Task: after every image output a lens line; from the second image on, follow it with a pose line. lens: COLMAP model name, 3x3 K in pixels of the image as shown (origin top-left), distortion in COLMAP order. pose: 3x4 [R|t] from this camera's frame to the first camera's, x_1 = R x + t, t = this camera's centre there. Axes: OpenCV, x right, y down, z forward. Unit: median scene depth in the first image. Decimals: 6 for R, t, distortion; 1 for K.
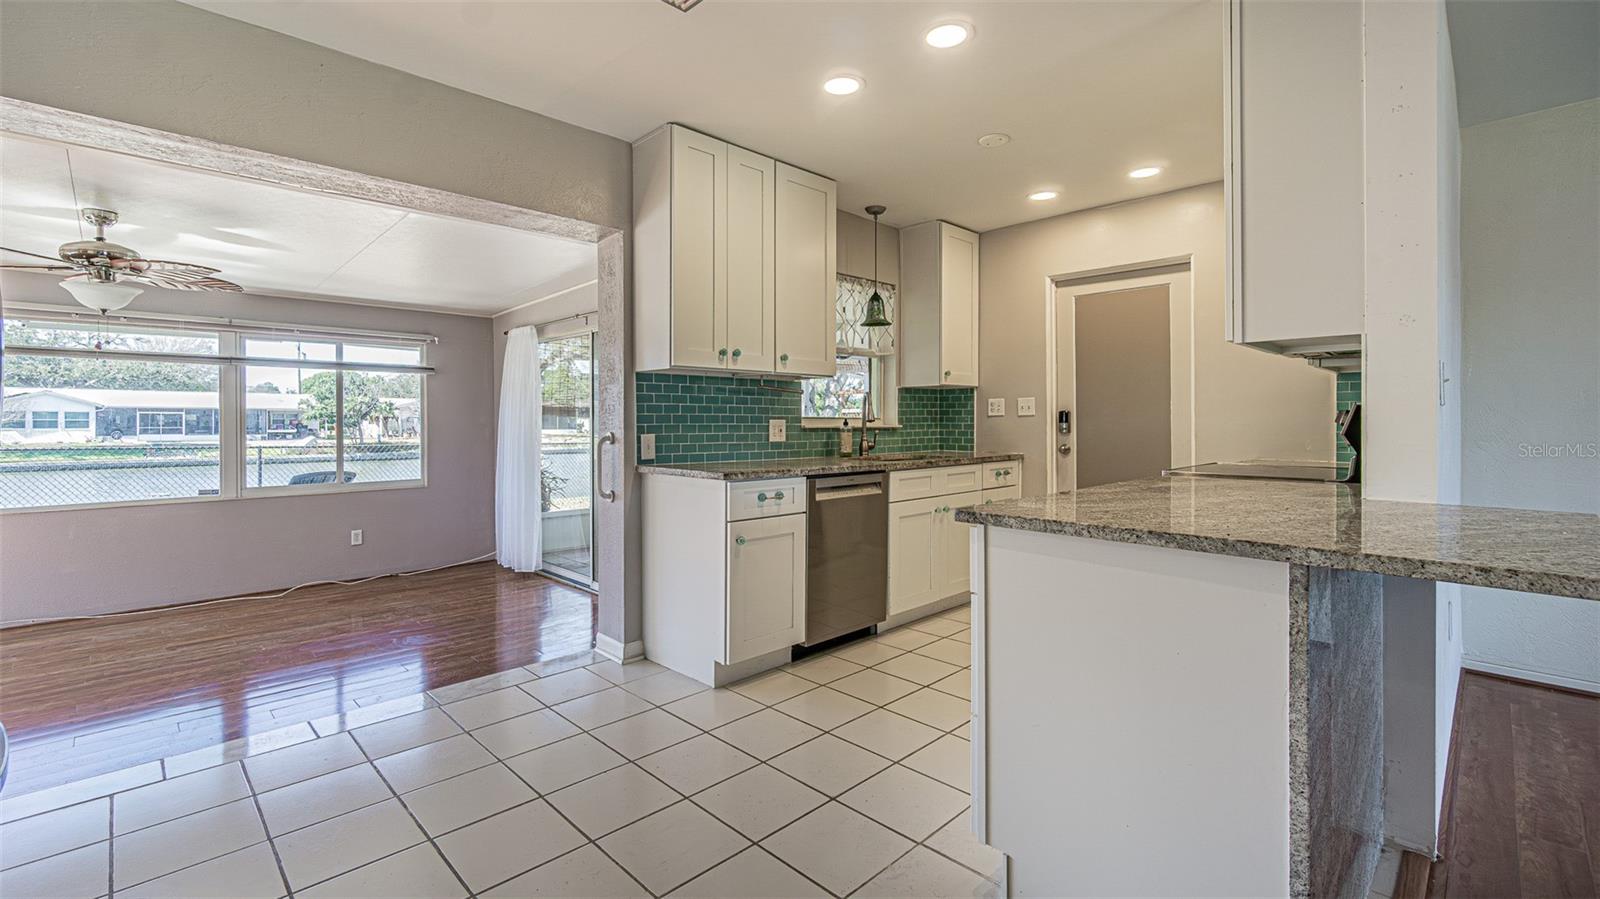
lens RADIAL K [[695.1, 0, 797.7], [0, 695.1, 415.4], [0, 0, 1]] dist [-0.002201, -0.000342]
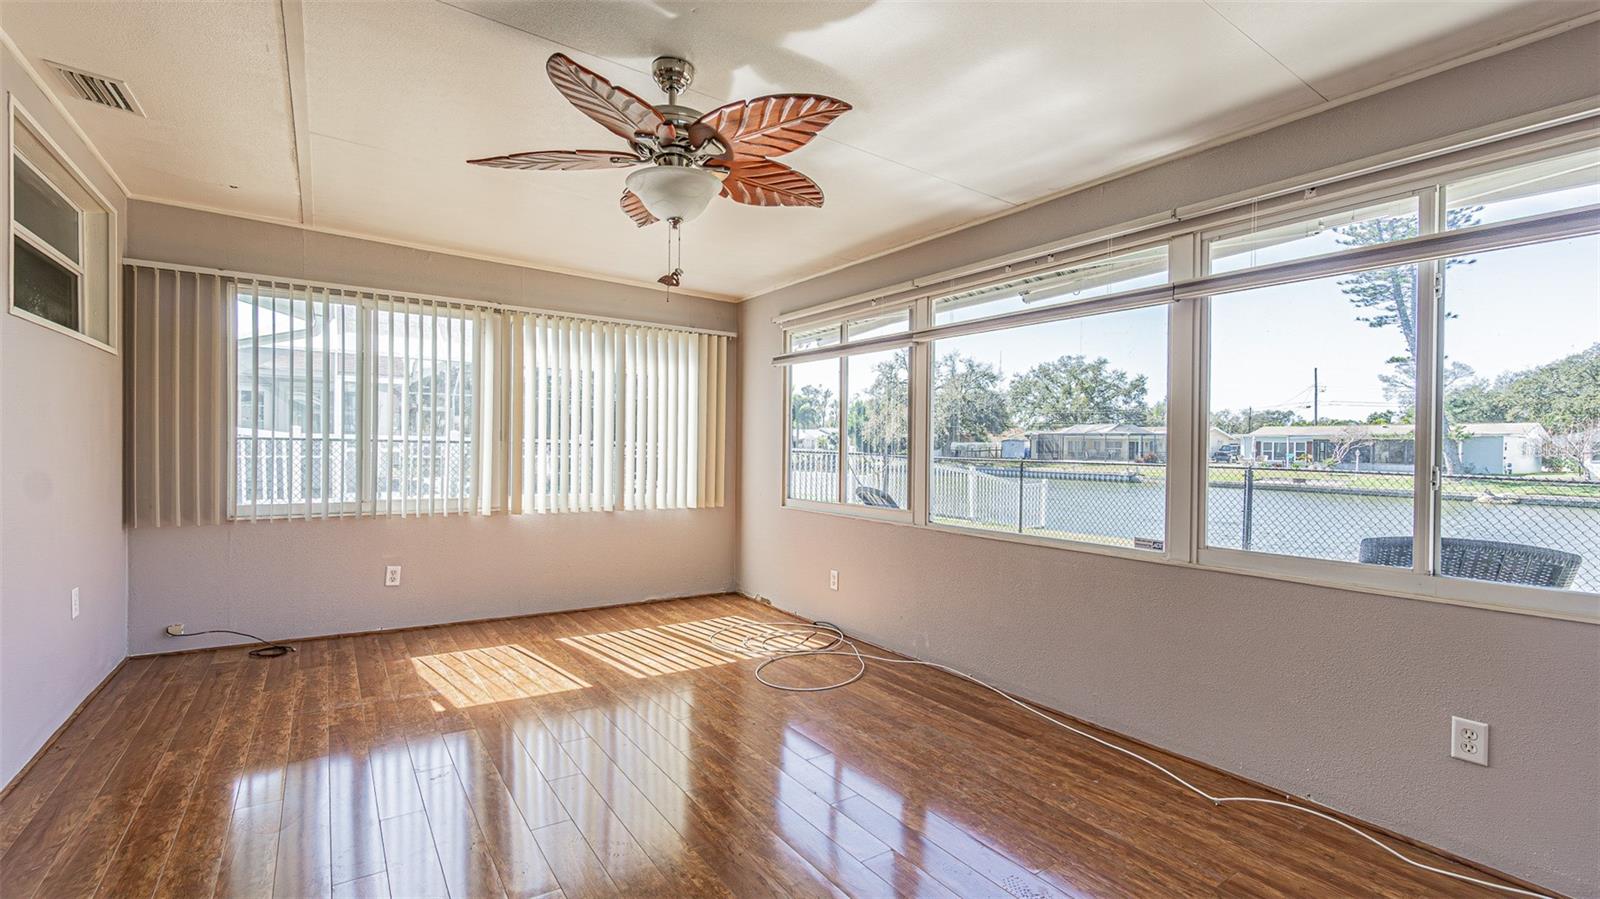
lens RADIAL K [[692.5, 0, 794.6], [0, 692.5, 457.6], [0, 0, 1]] dist [0.001679, 0.000249]
pose [[-0.175352, 0.005111, -0.984493, -0.335106], [-0.007398, 0.999951, 0.006509, 0.051316], [0.984478, 0.008425, -0.175305, 1.017853]]
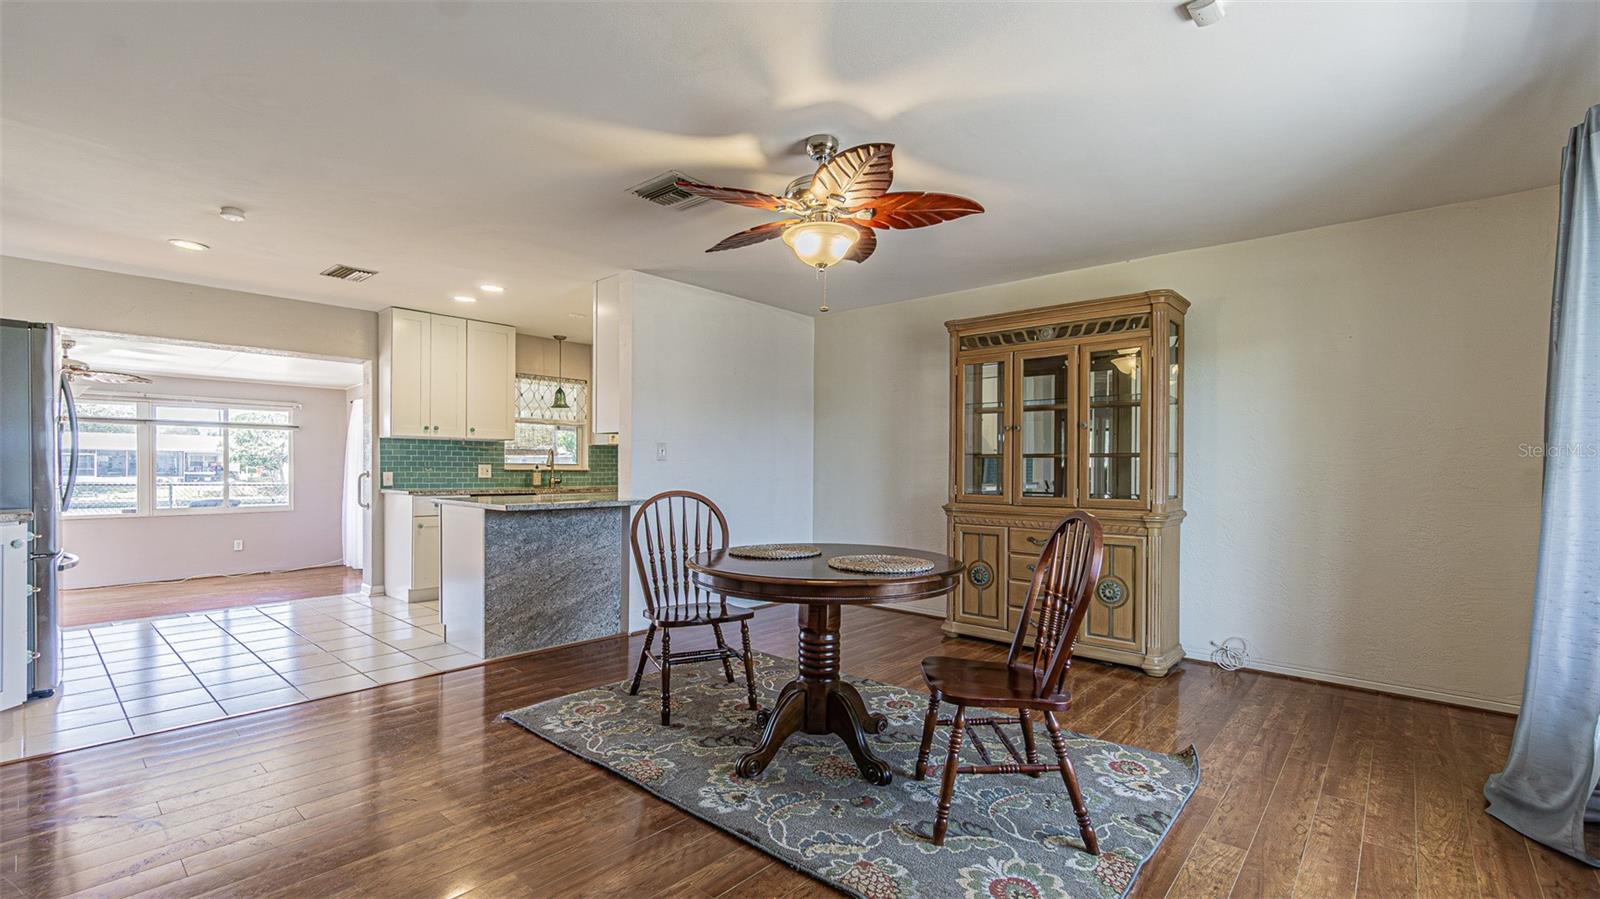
lens RADIAL K [[693.4, 0, 788.1], [0, 693.4, 466.8], [0, 0, 1]] dist [-0.000833, -0.000036]
pose [[0.998030, 0.007904, 0.062238, 0.561434], [-0.008334, 0.999943, 0.006660, -0.005828], [-0.062181, -0.007166, 0.998039, -0.684698]]
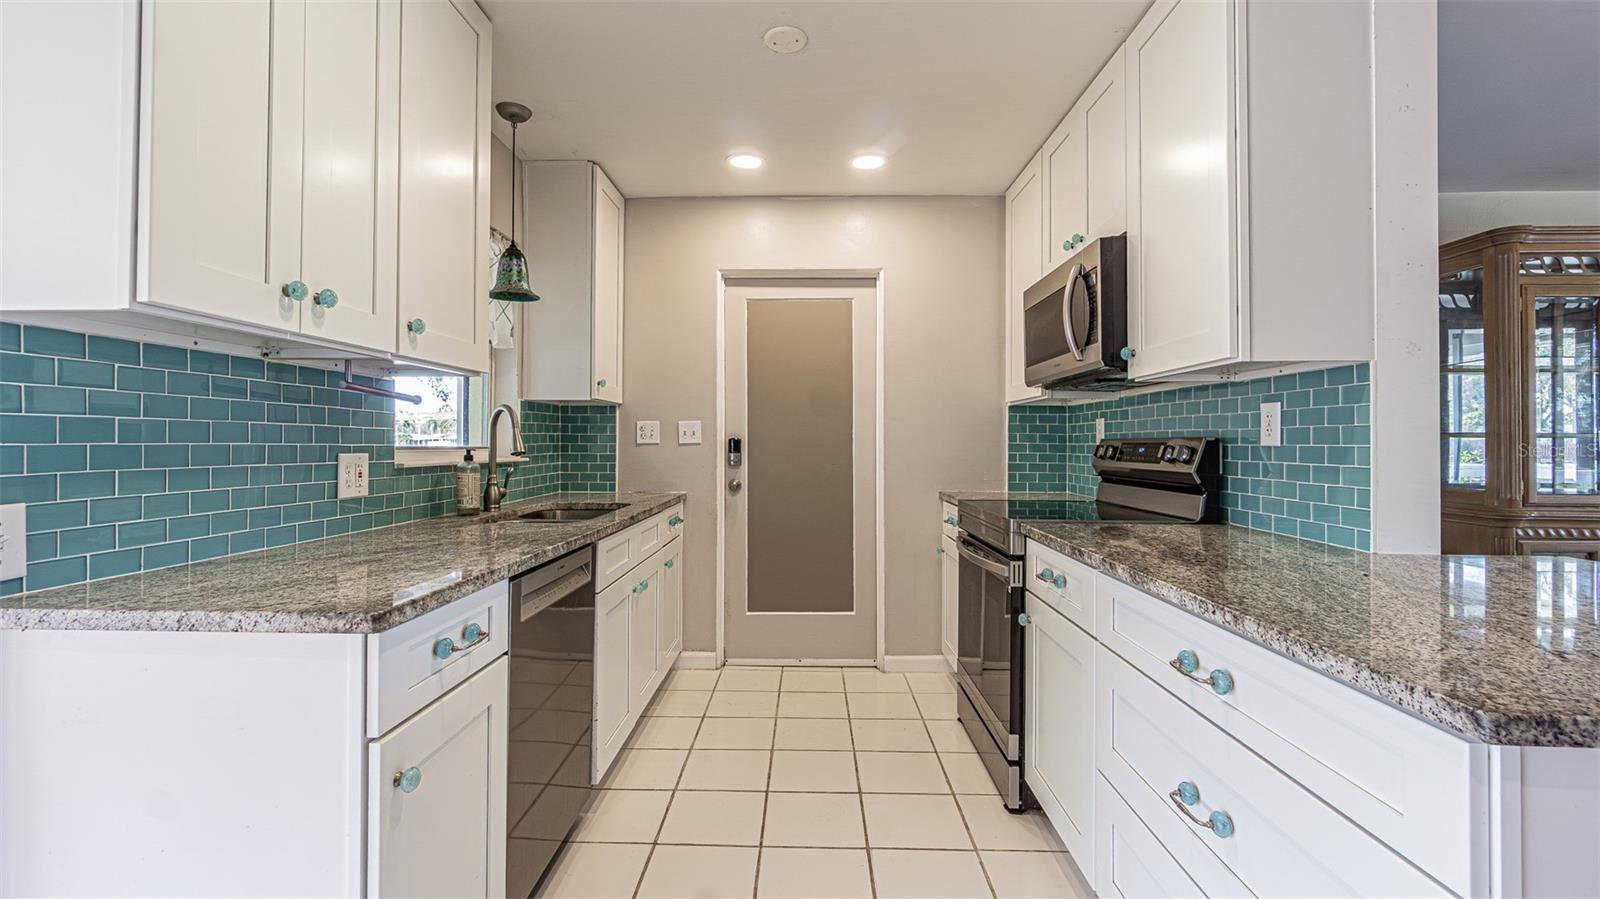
lens RADIAL K [[690.1, 0, 795.7], [0, 690.1, 433.6], [0, 0, 1]] dist [-0.001811, -0.000333]
pose [[0.726333, 0.012704, 0.687225, -0.128519], [-0.009067, 0.999919, -0.008902, -0.005842], [-0.687283, 0.000234, 0.726390, 0.390816]]
